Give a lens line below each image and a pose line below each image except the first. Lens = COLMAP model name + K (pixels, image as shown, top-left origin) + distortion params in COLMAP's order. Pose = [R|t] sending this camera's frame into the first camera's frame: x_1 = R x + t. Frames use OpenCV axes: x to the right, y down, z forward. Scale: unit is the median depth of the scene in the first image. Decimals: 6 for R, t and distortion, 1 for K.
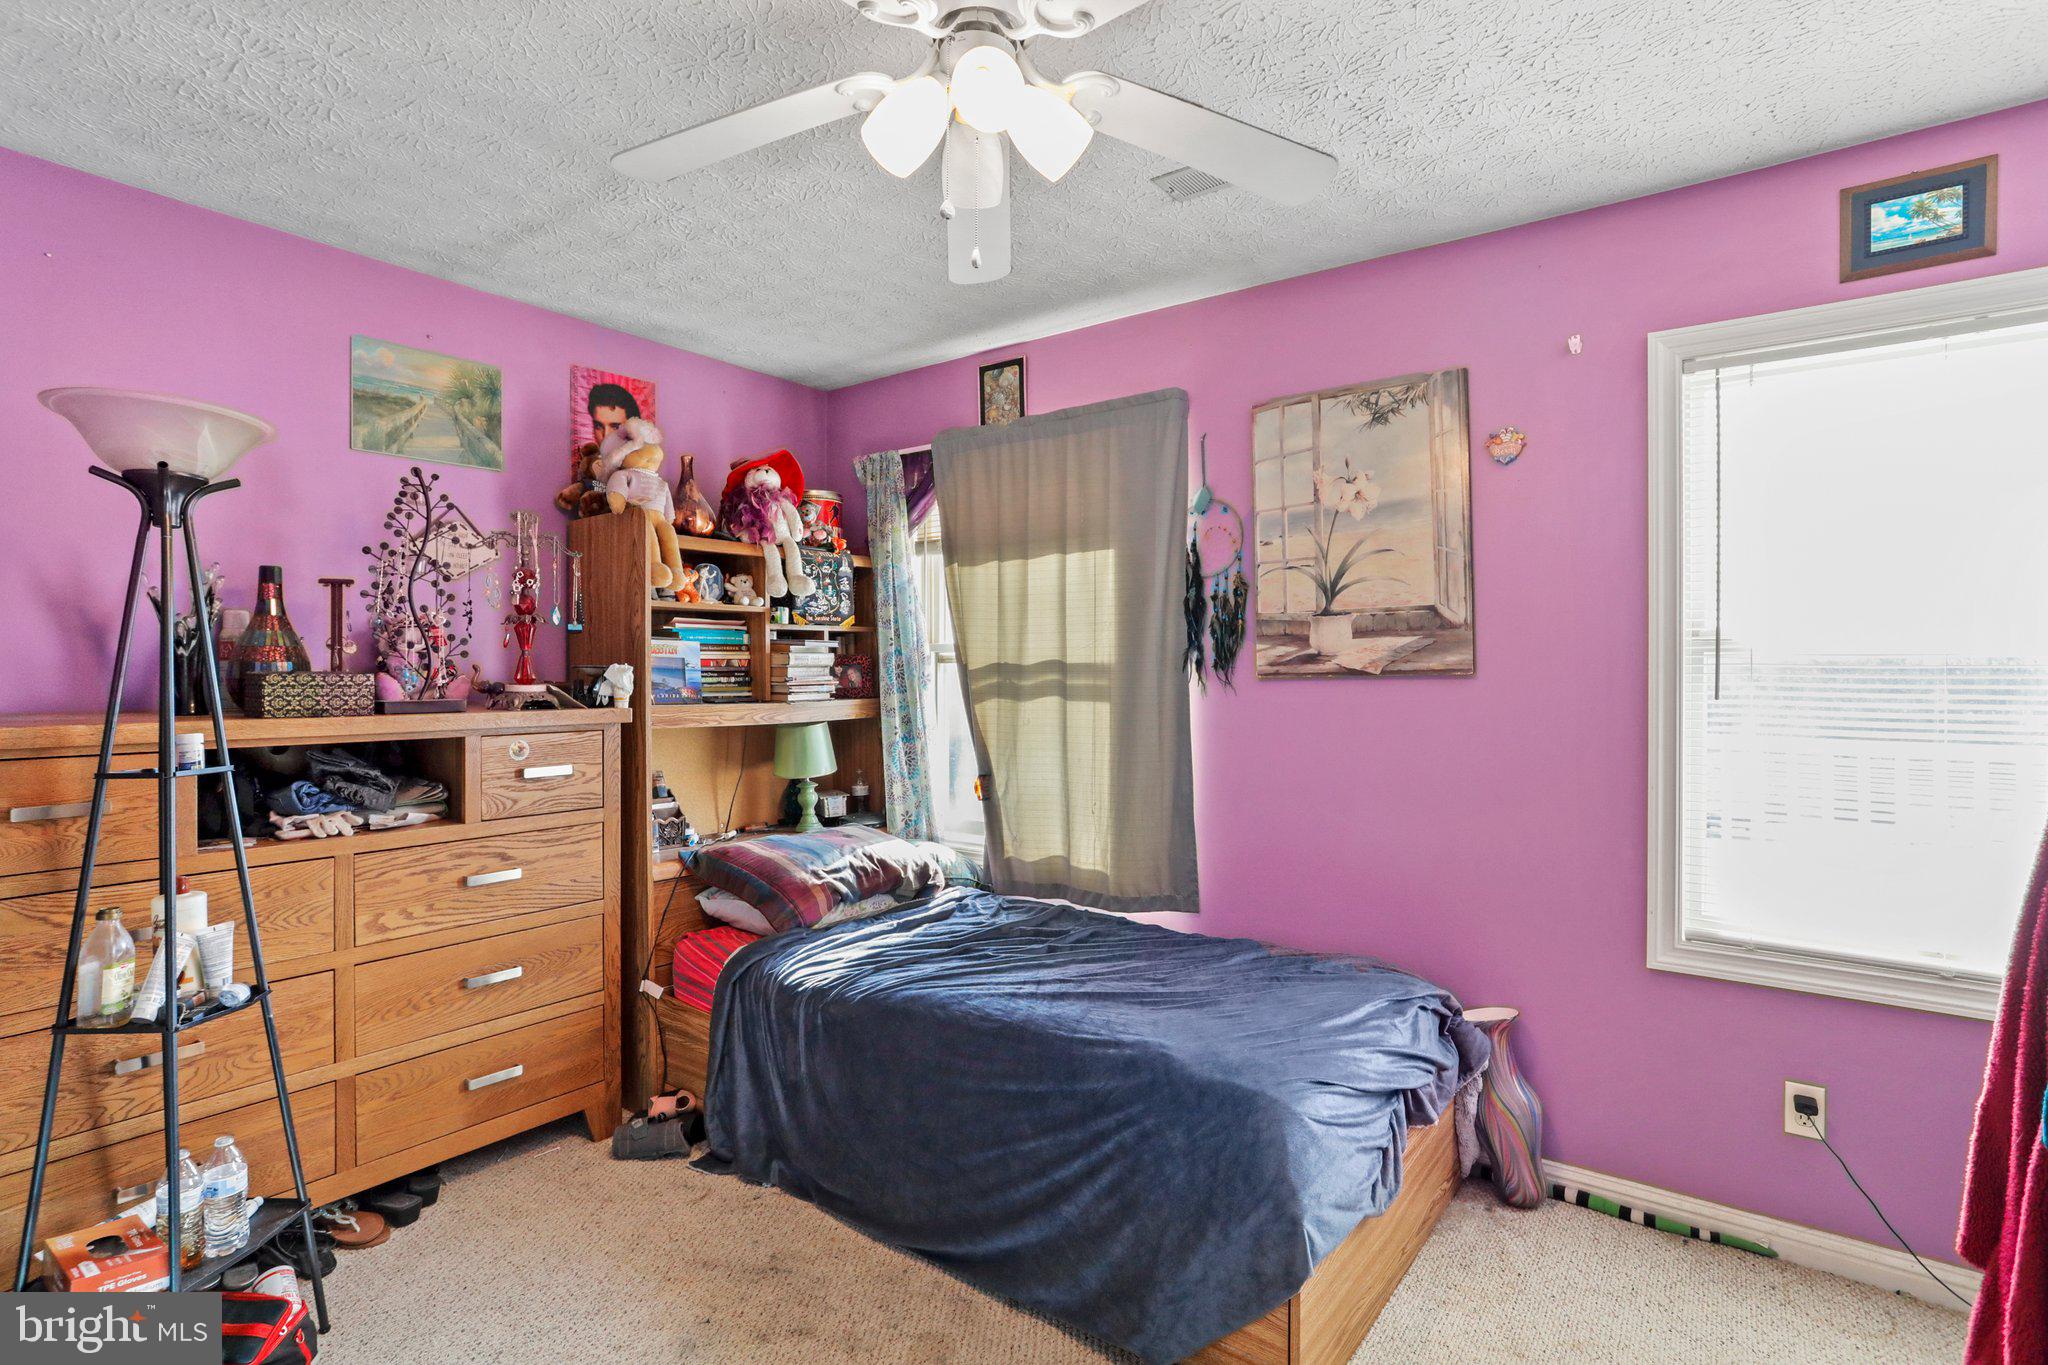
lens RADIAL K [[1012.4, 0, 1018.7], [0, 1012.4, 684.0], [0, 0, 1]] dist [-0.038246, 0.021060]
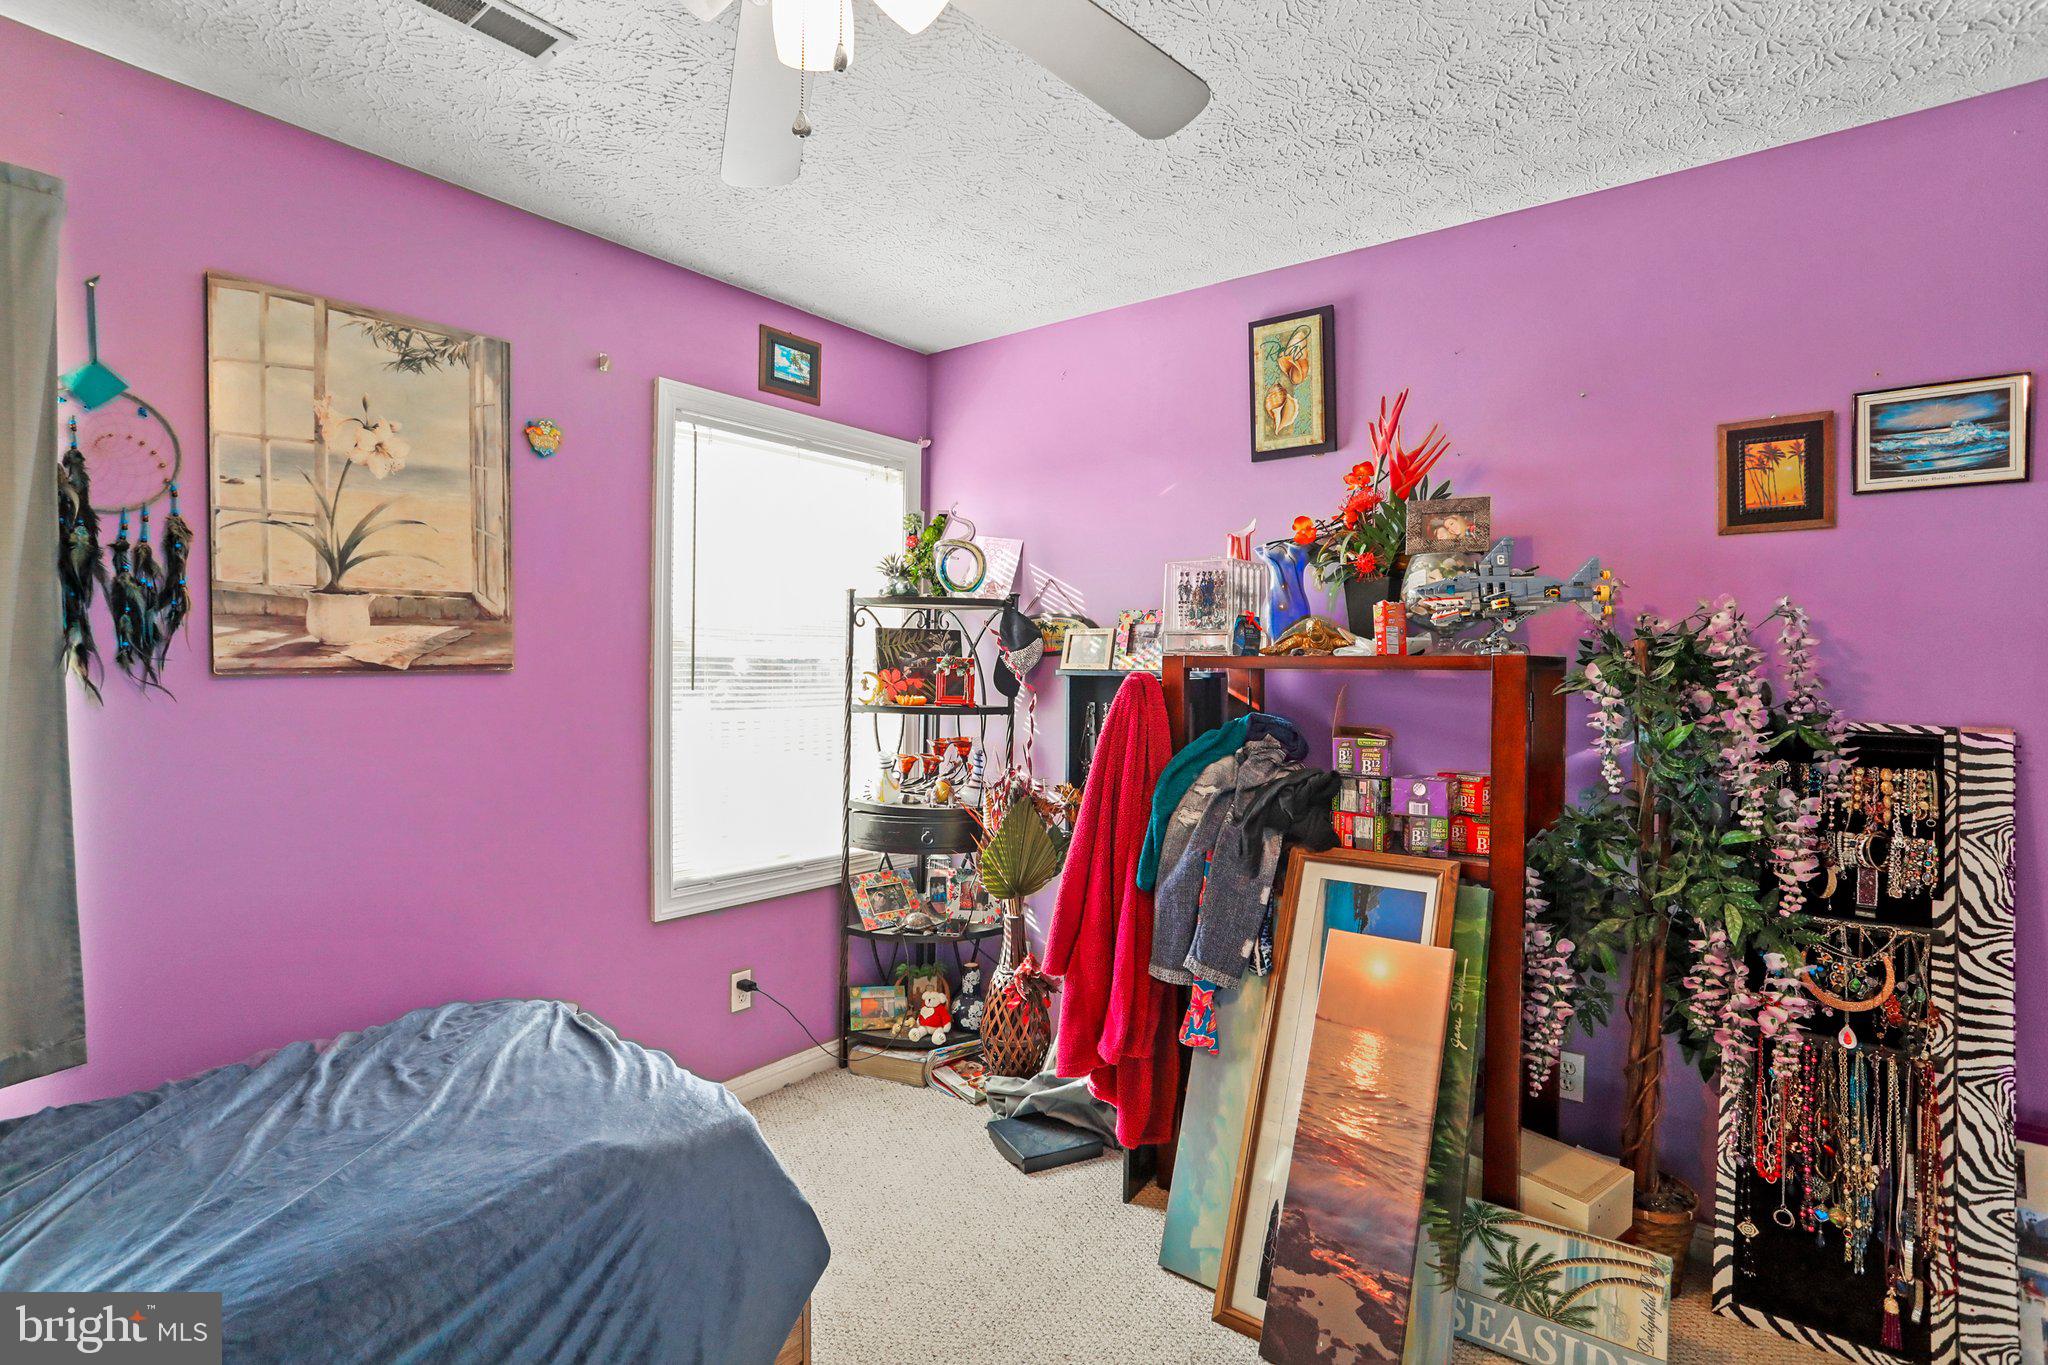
lens RADIAL K [[1012.4, 0, 1020.4], [0, 1012.4, 679.5], [0, 0, 1]] dist [-0.038246, 0.021060]
pose [[0.014356, -0.010920, 0.999837, -0.456039], [0.009408, 0.999898, 0.010786, -0.005765], [-0.999853, 0.009252, 0.014457, 0.477144]]
